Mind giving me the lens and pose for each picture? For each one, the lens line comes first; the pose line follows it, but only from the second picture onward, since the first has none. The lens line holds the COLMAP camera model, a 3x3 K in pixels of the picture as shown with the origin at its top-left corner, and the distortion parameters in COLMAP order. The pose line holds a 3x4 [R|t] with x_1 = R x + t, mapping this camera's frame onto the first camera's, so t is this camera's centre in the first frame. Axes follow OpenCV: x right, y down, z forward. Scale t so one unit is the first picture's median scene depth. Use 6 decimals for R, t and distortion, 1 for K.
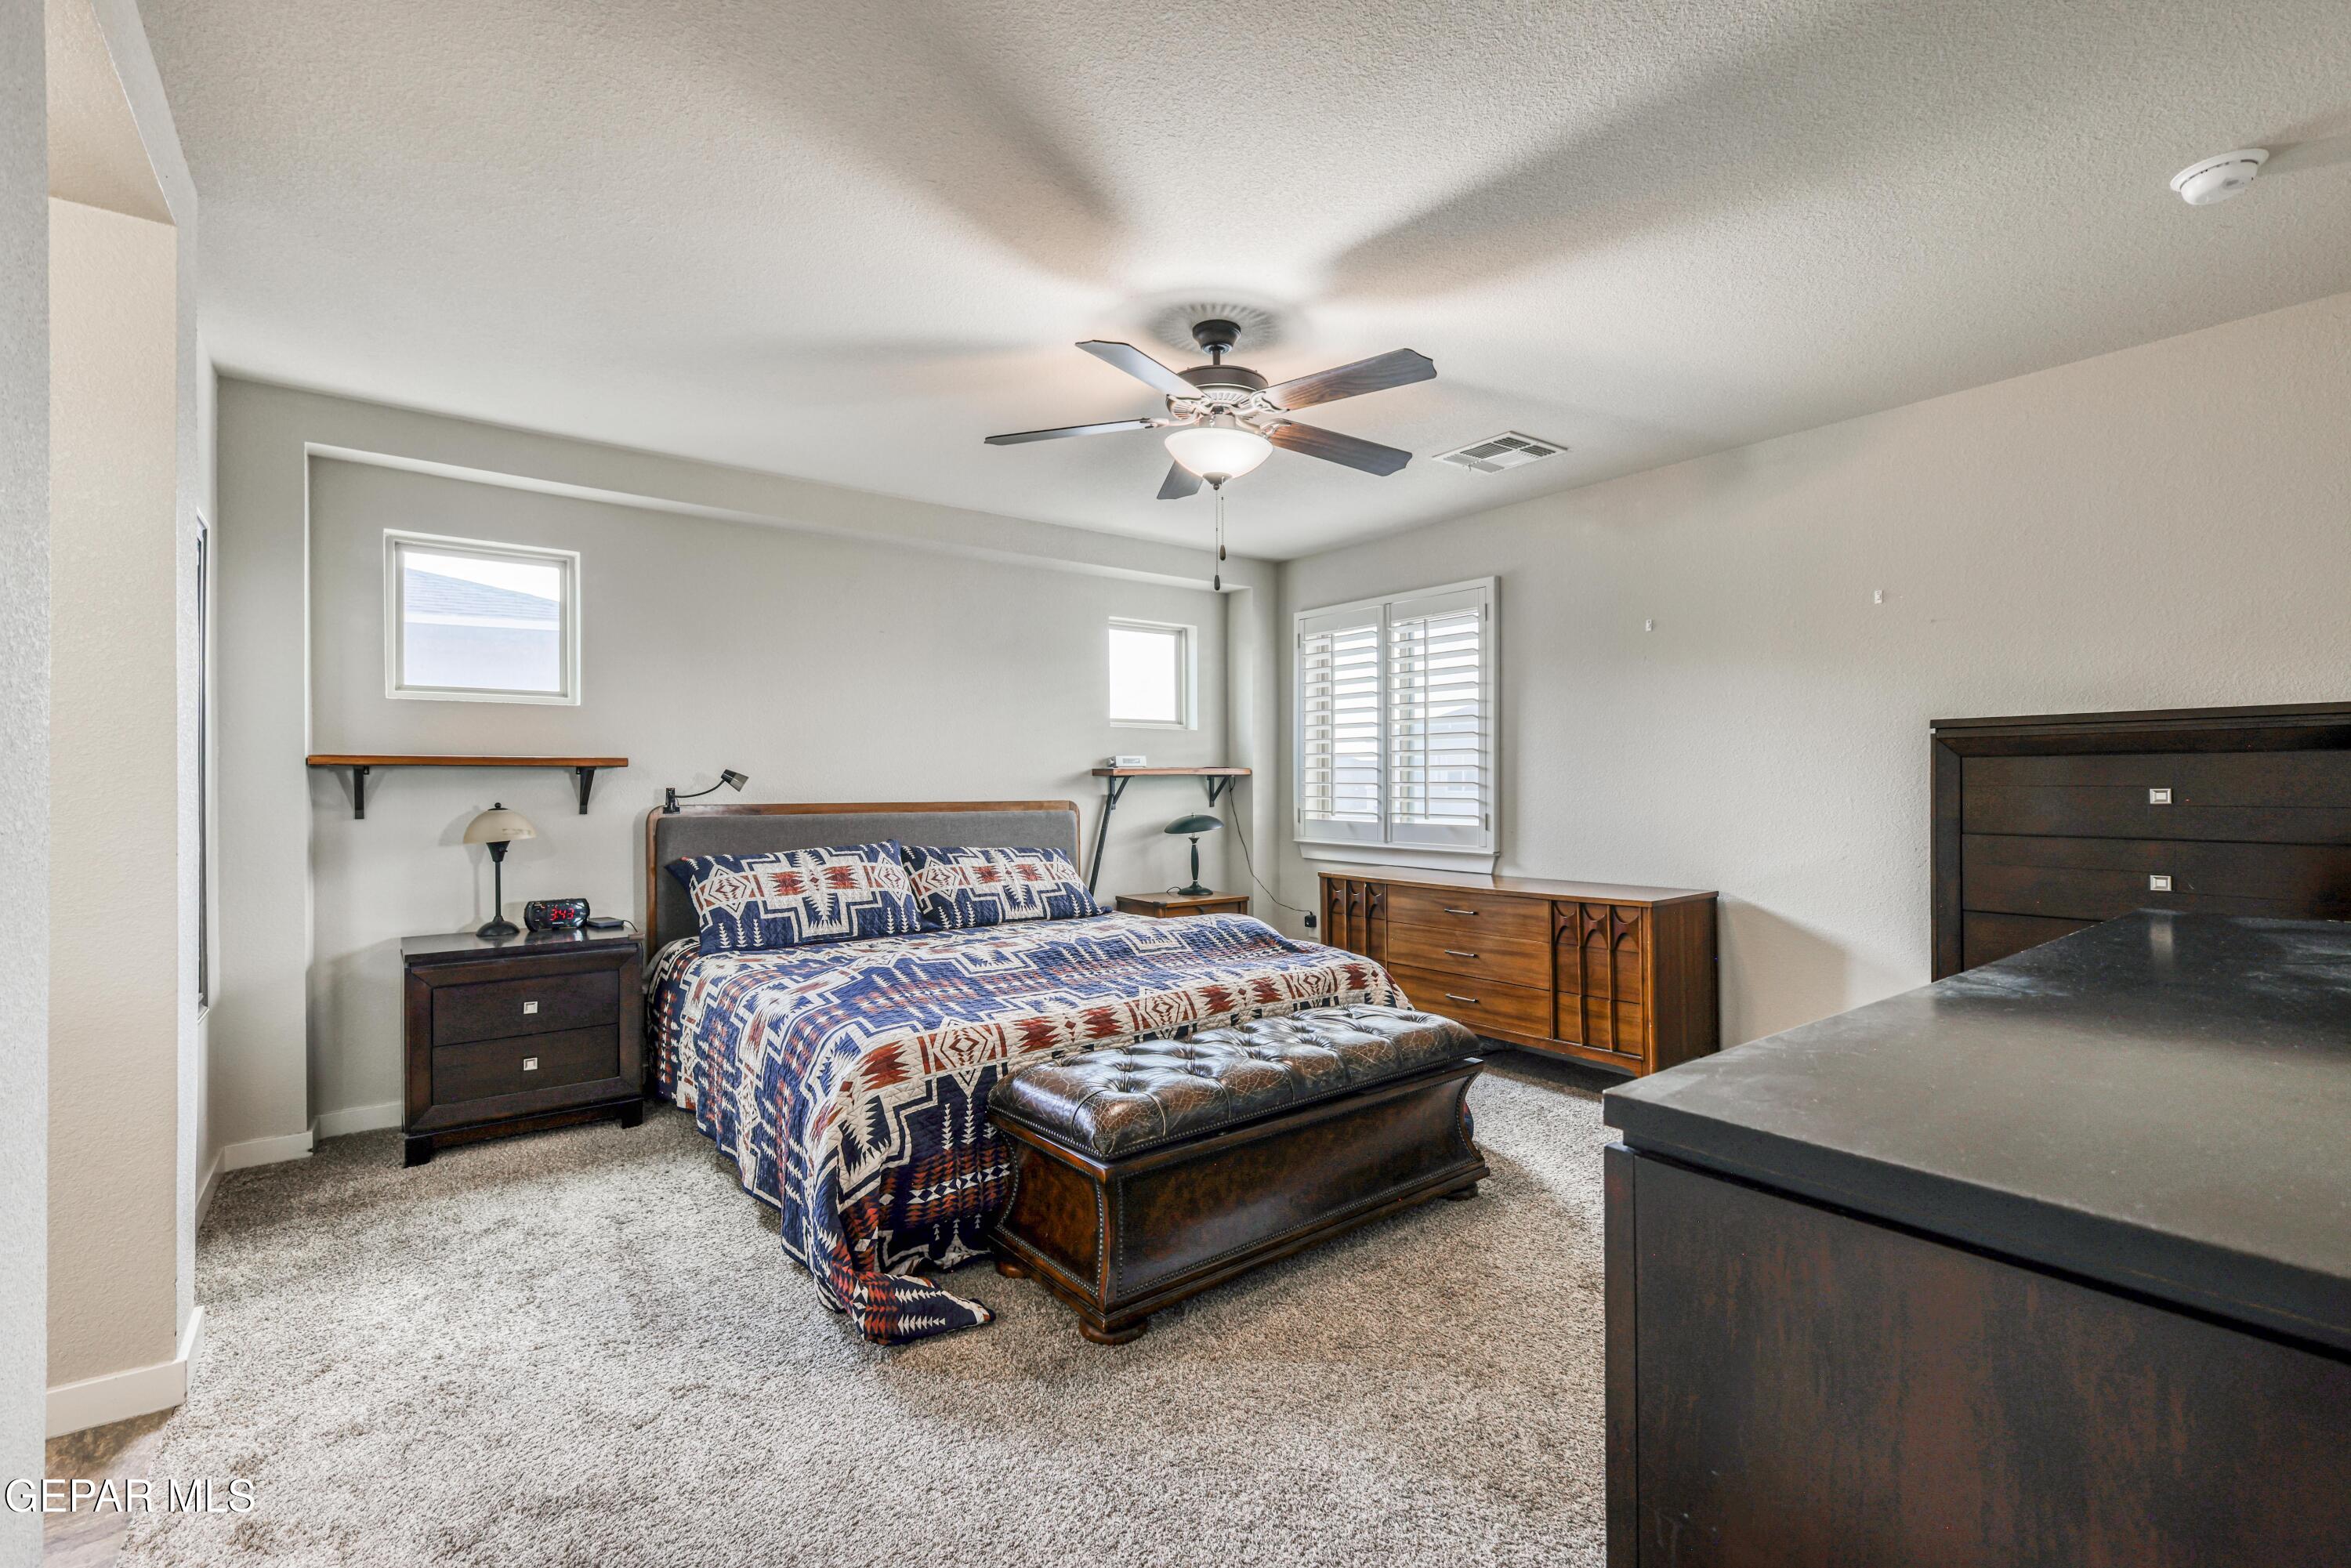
lens RADIAL K [[1045.4, 0, 1173.4], [0, 1045.4, 768.0], [0, 0, 1]] dist [-0.000890, -0.000121]
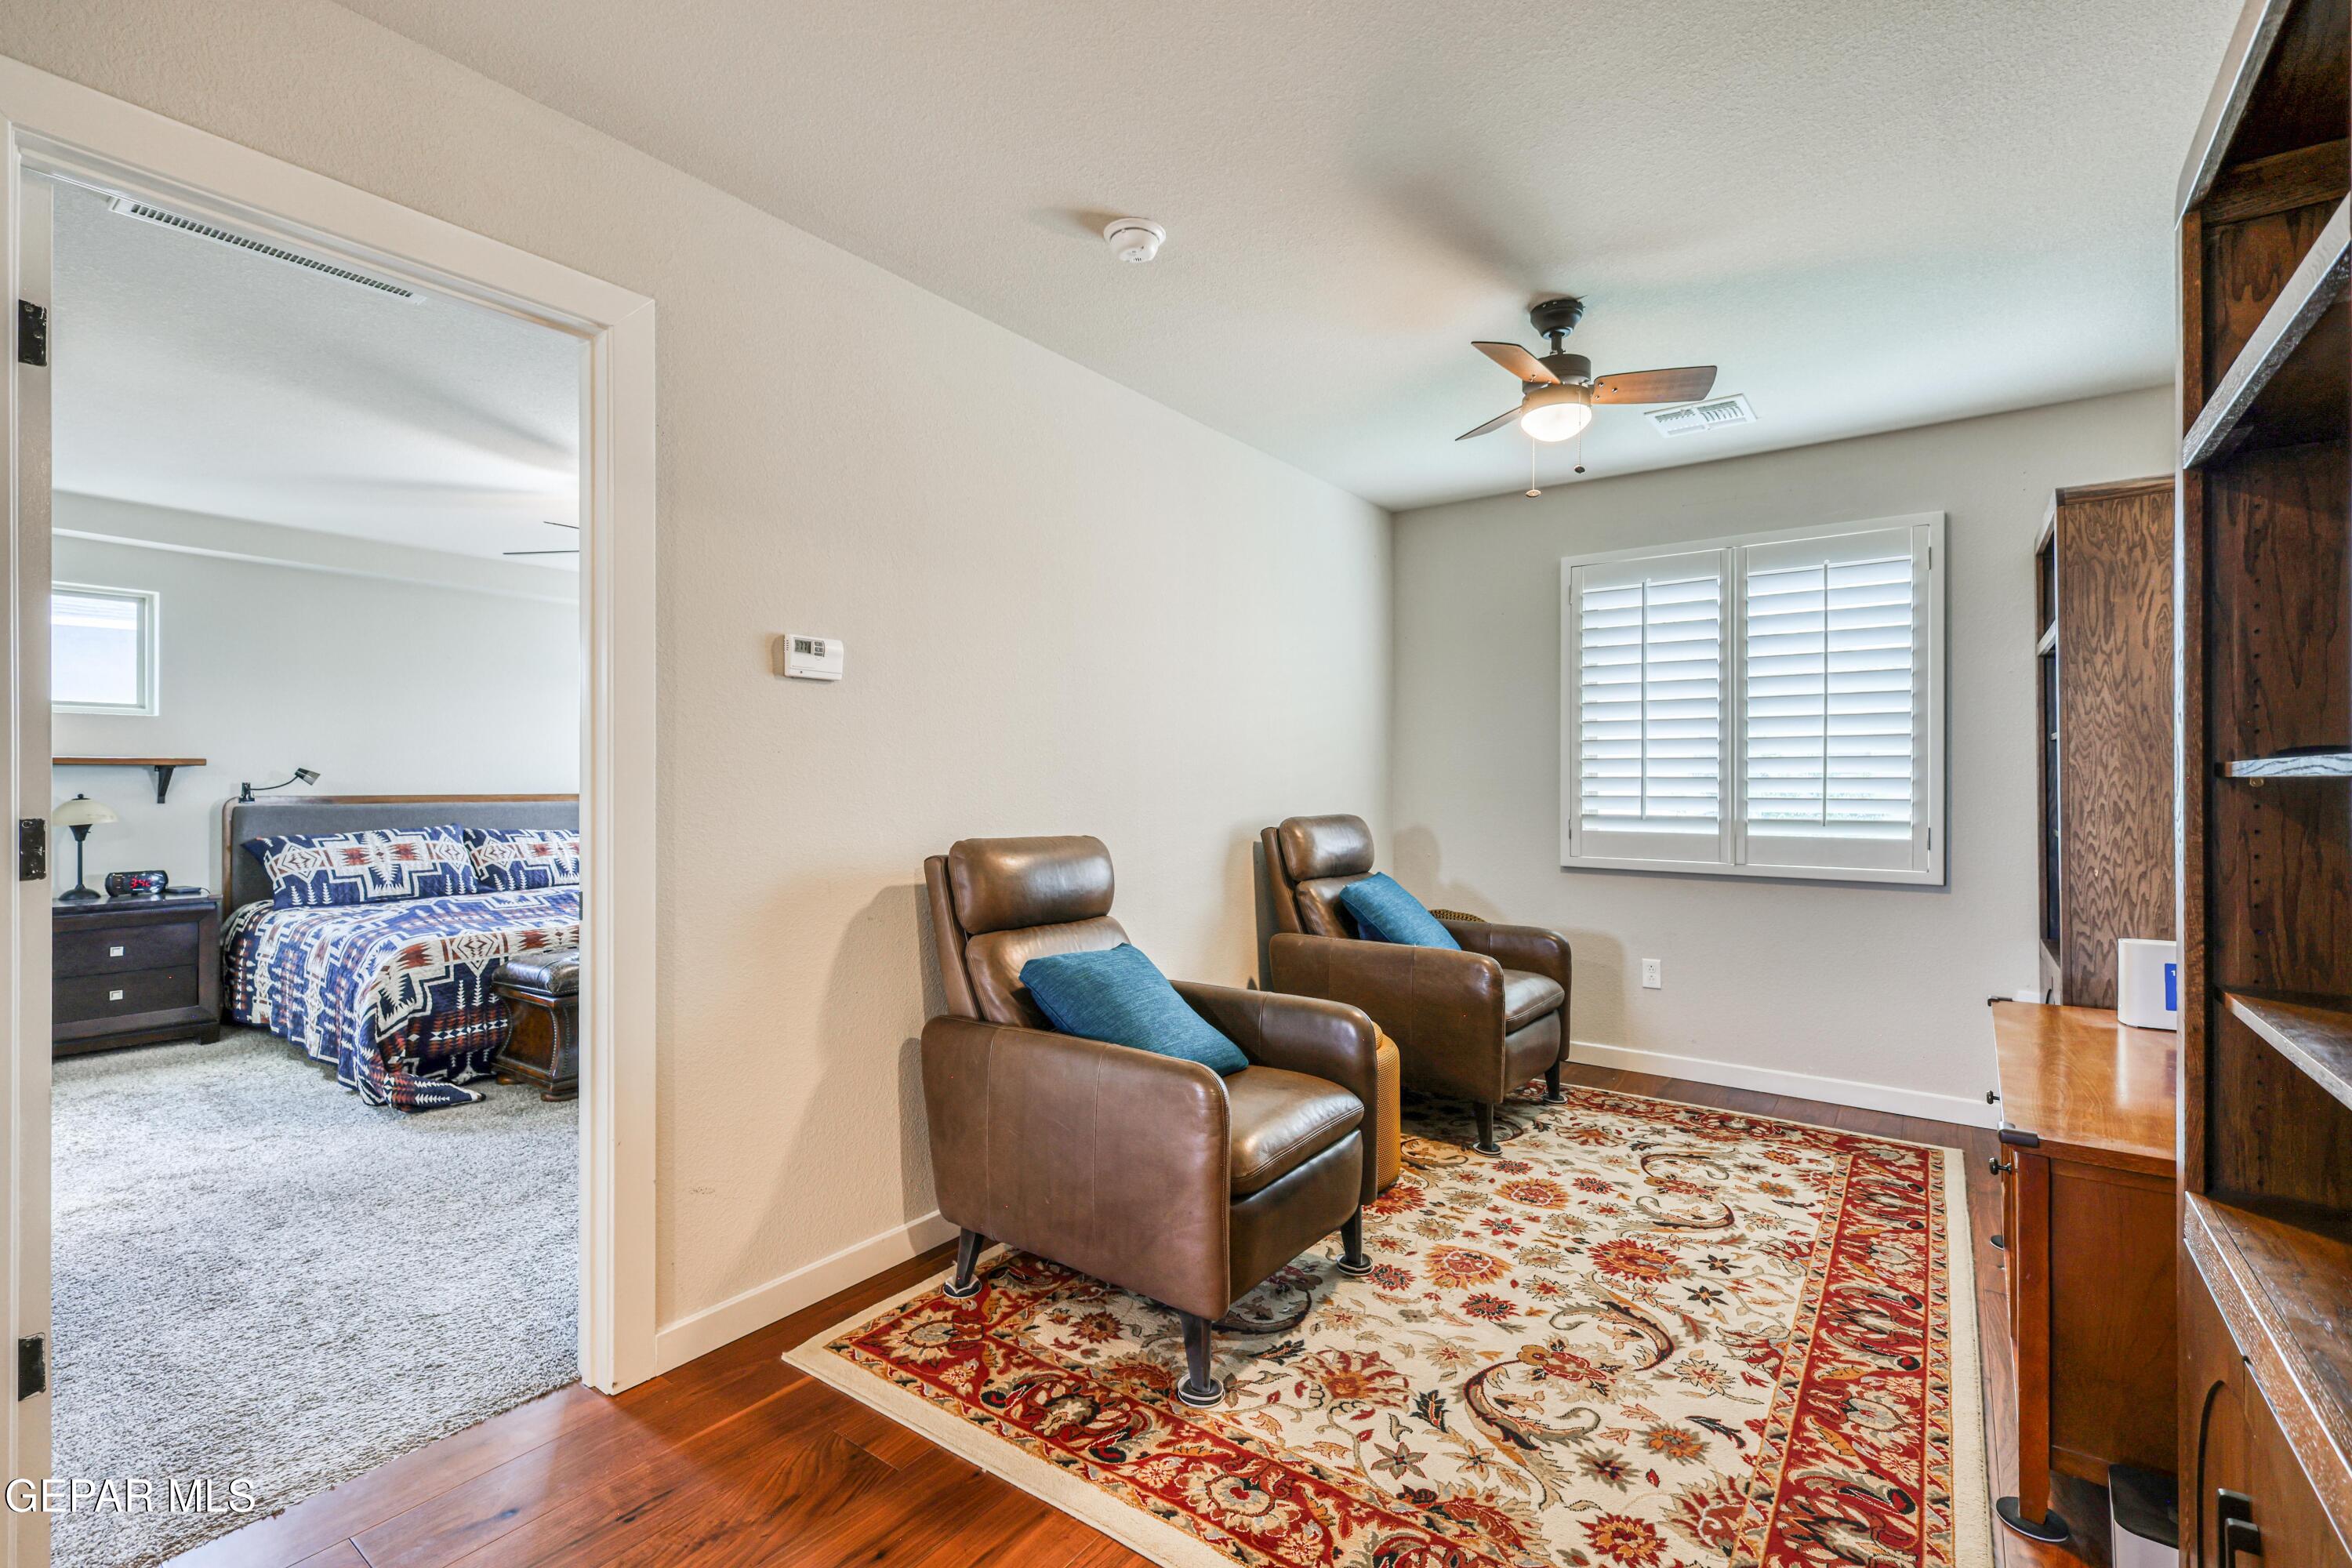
lens RADIAL K [[1045.9, 0, 1173.9], [0, 1045.9, 768.0], [0, 0, 1]] dist [-0.000890, -0.000121]
pose [[0.958565, 0.006505, 0.284801, 0.257304], [-0.007105, 0.999974, 0.001075, -0.008409], [-0.284786, -0.003054, 0.958586, -0.583122]]
